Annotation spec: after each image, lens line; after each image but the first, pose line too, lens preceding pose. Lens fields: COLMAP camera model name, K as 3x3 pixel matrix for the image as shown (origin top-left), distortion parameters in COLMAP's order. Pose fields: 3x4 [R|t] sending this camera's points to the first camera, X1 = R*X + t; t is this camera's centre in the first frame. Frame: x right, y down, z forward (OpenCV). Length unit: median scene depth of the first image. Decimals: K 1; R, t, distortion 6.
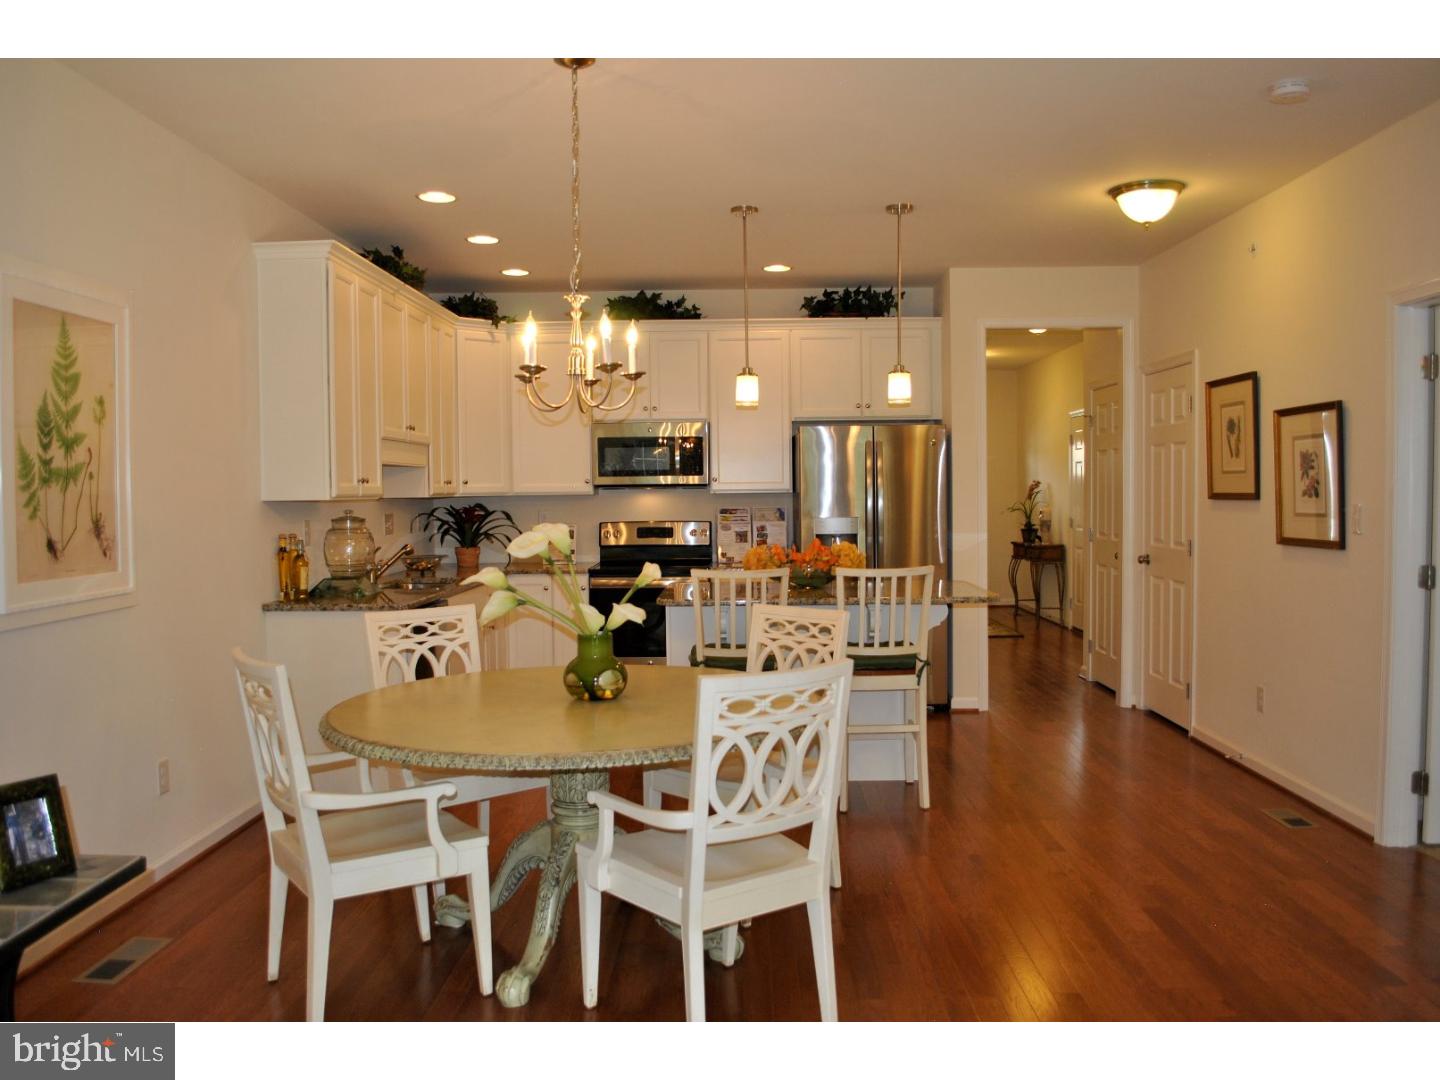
lens RADIAL K [[1138.7, 0, 683.1], [0, 1138.7, 535.7], [0, 0, 1]] dist [-0.117667, 0.001852]
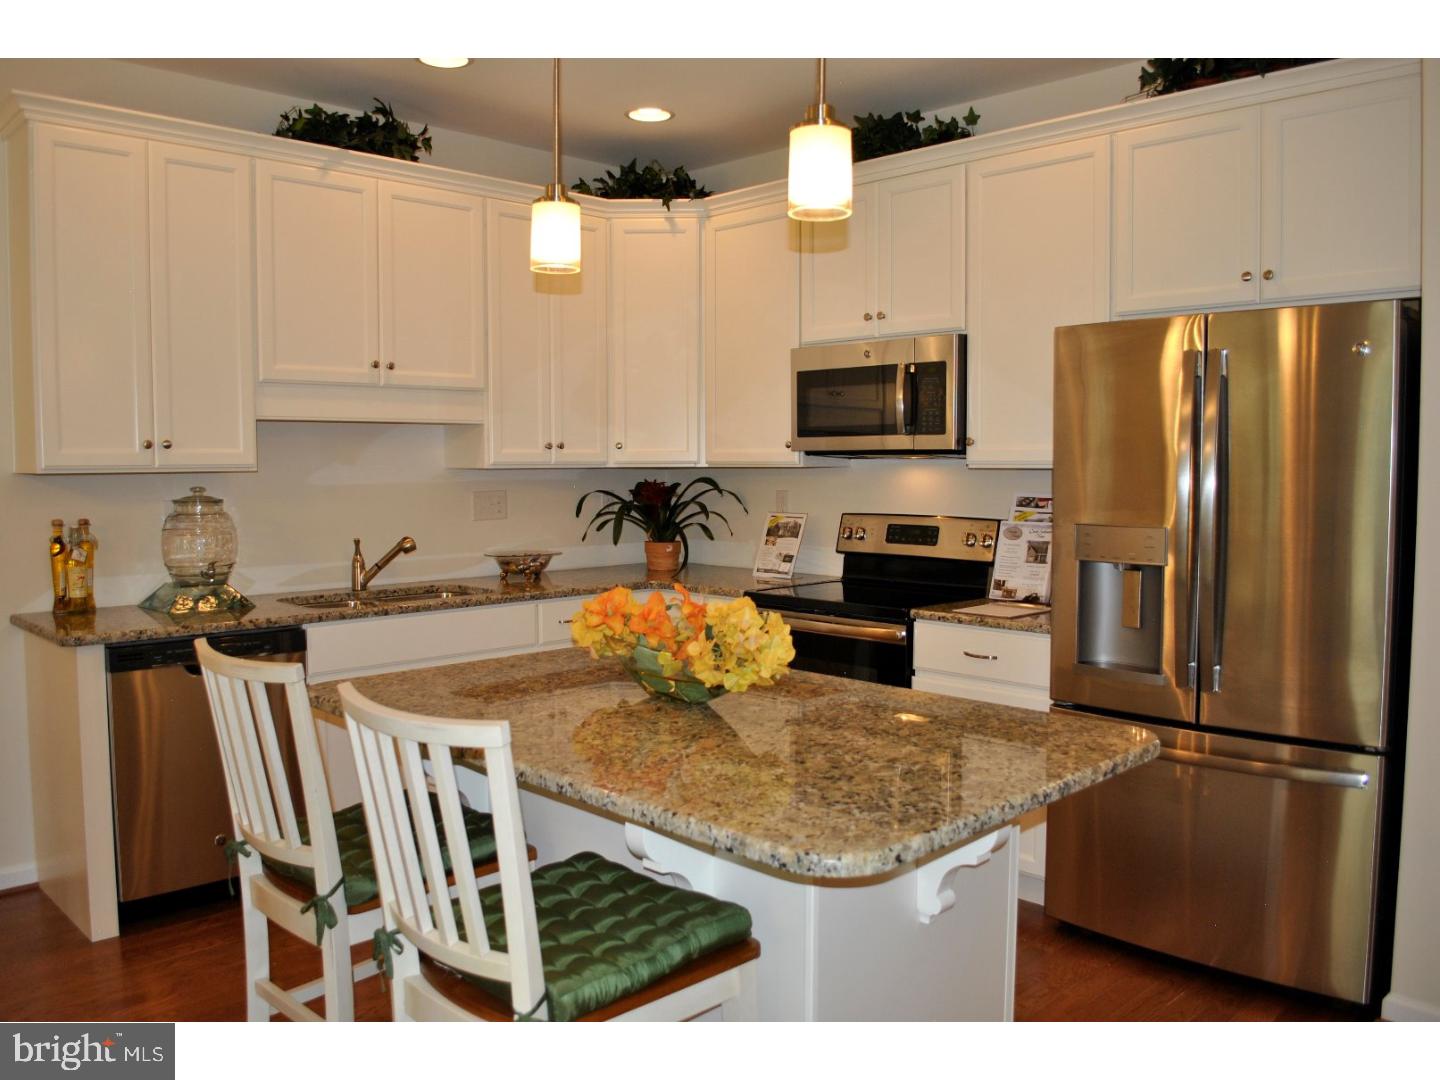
lens RADIAL K [[1138.7, 0, 683.1], [0, 1138.7, 535.7], [0, 0, 1]] dist [-0.117667, 0.001852]
pose [[0.720103, 0.051235, -0.691973, 0.295545], [-0.032131, 0.998663, 0.040507, -0.022563], [0.693122, -0.006935, 0.720787, 0.529965]]
